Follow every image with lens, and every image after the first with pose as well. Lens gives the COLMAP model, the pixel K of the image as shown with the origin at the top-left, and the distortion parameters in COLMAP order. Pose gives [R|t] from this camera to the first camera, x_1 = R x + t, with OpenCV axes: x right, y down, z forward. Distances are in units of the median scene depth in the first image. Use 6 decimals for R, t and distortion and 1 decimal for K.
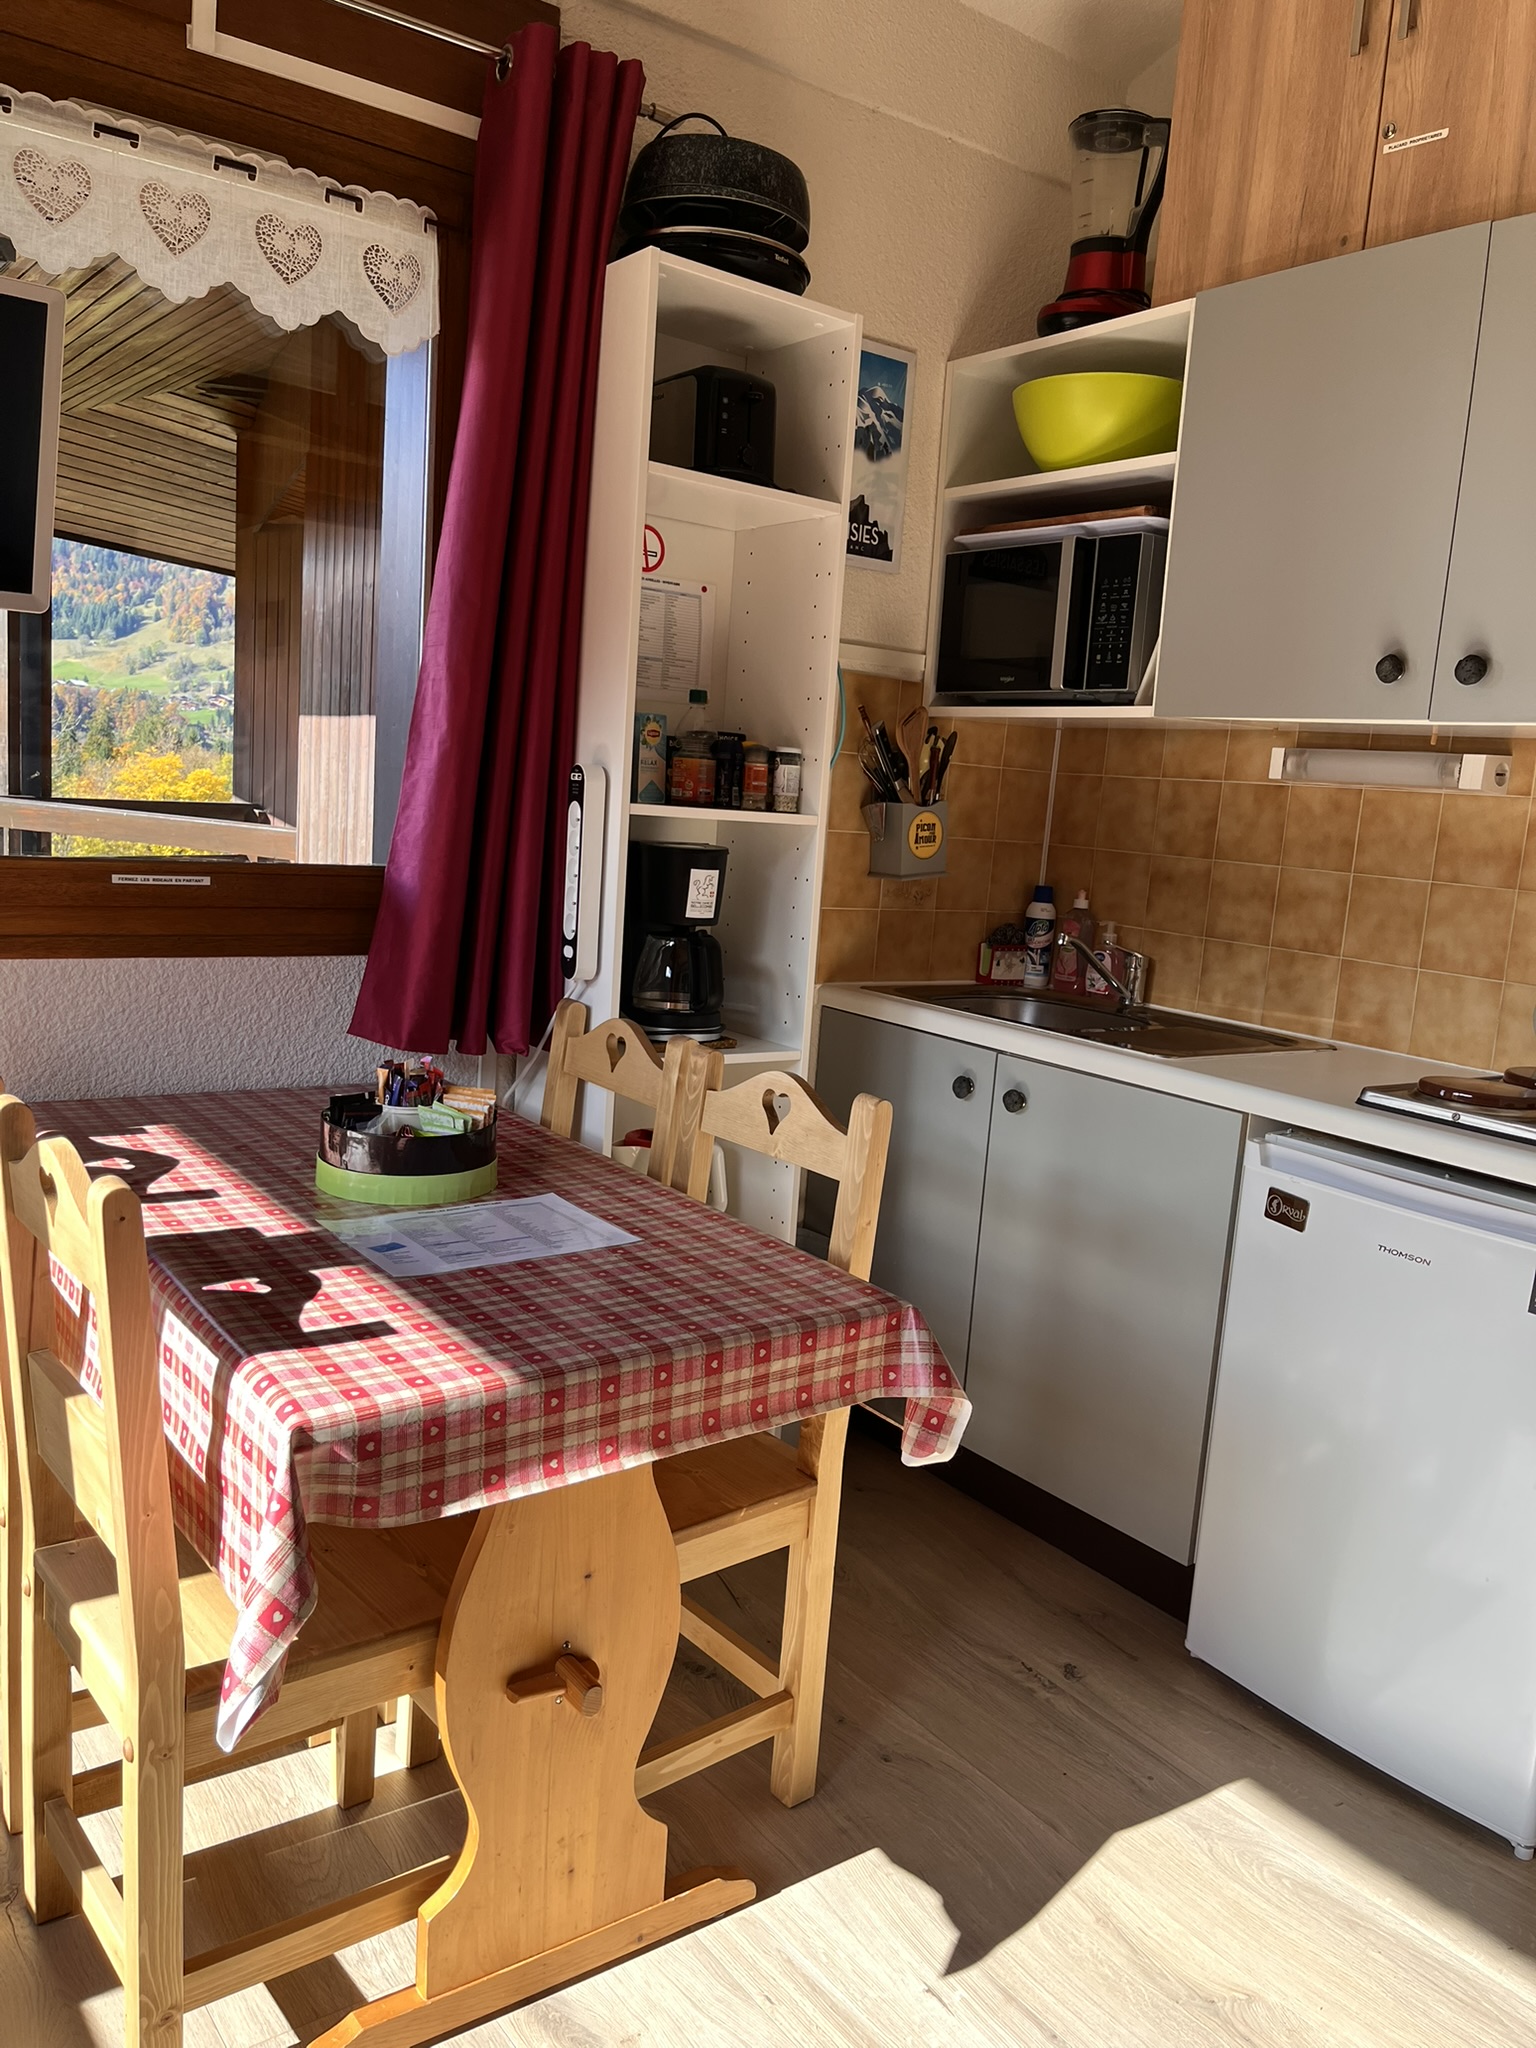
lens RADIAL K [[1570.7, 0, 775.7], [0, 1570.7, 1019.9], [0, 0, 1]] dist [0.052373, -0.062069]
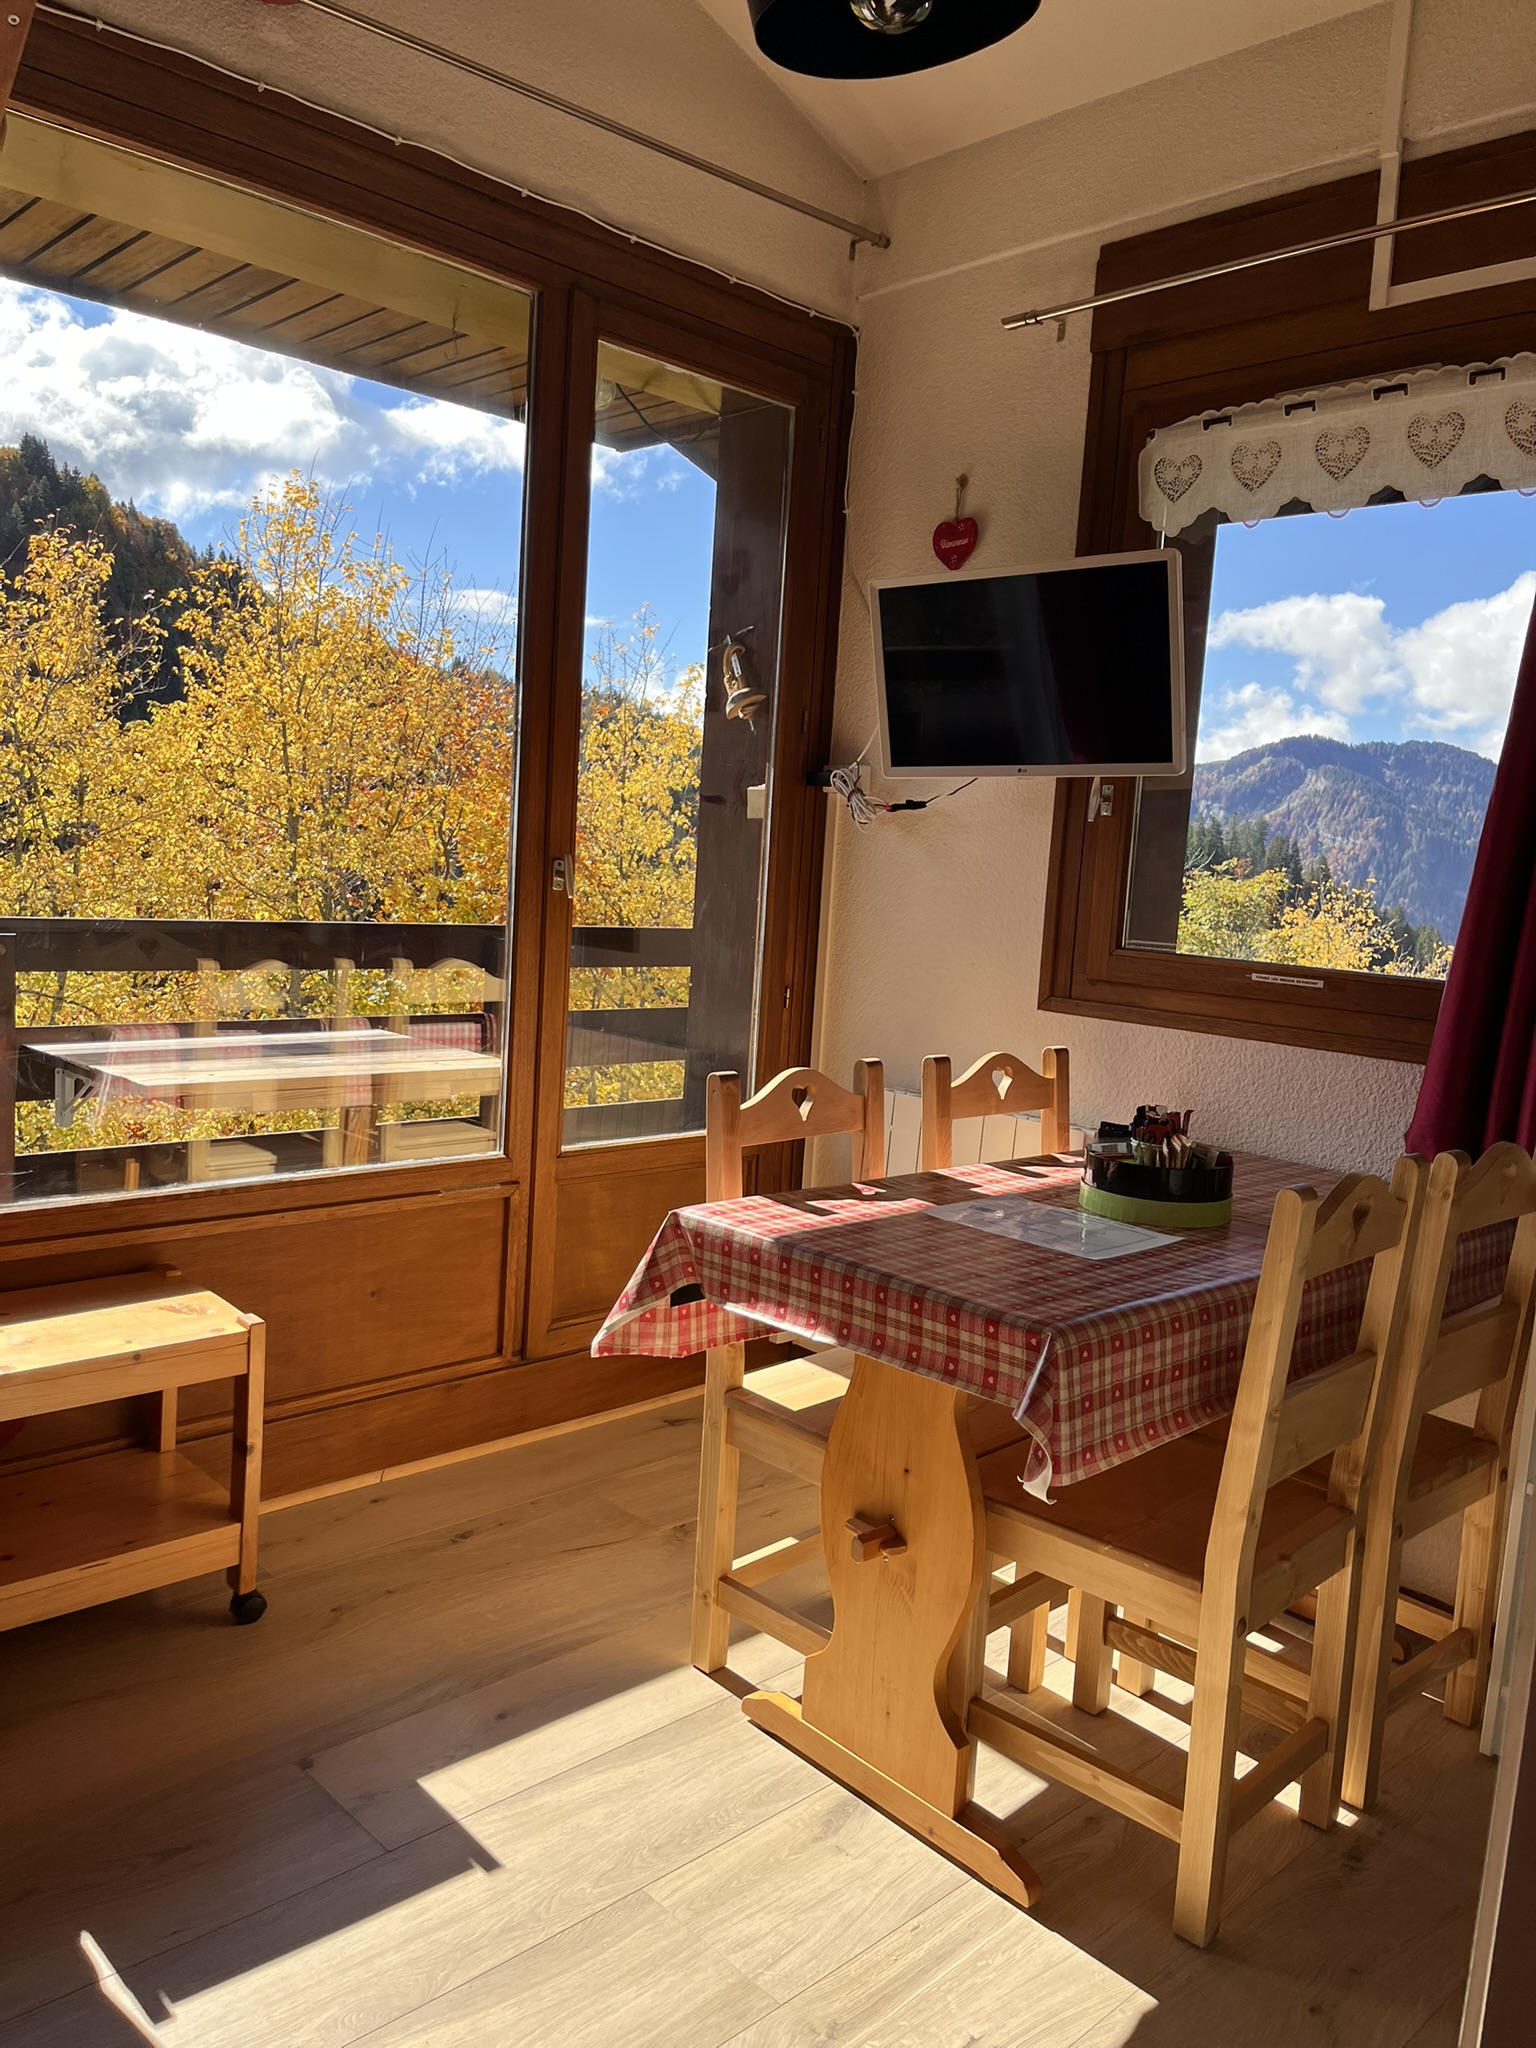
lens RADIAL K [[1570.7, 0, 774.5], [0, 1570.7, 1029.3], [0, 0, 1]] dist [0.052373, -0.062069]
pose [[0.112242, 0.051061, -0.992368, 0.925022], [-0.208461, 0.977665, 0.026726, -0.002360], [0.971569, 0.203871, 0.120380, 0.569397]]
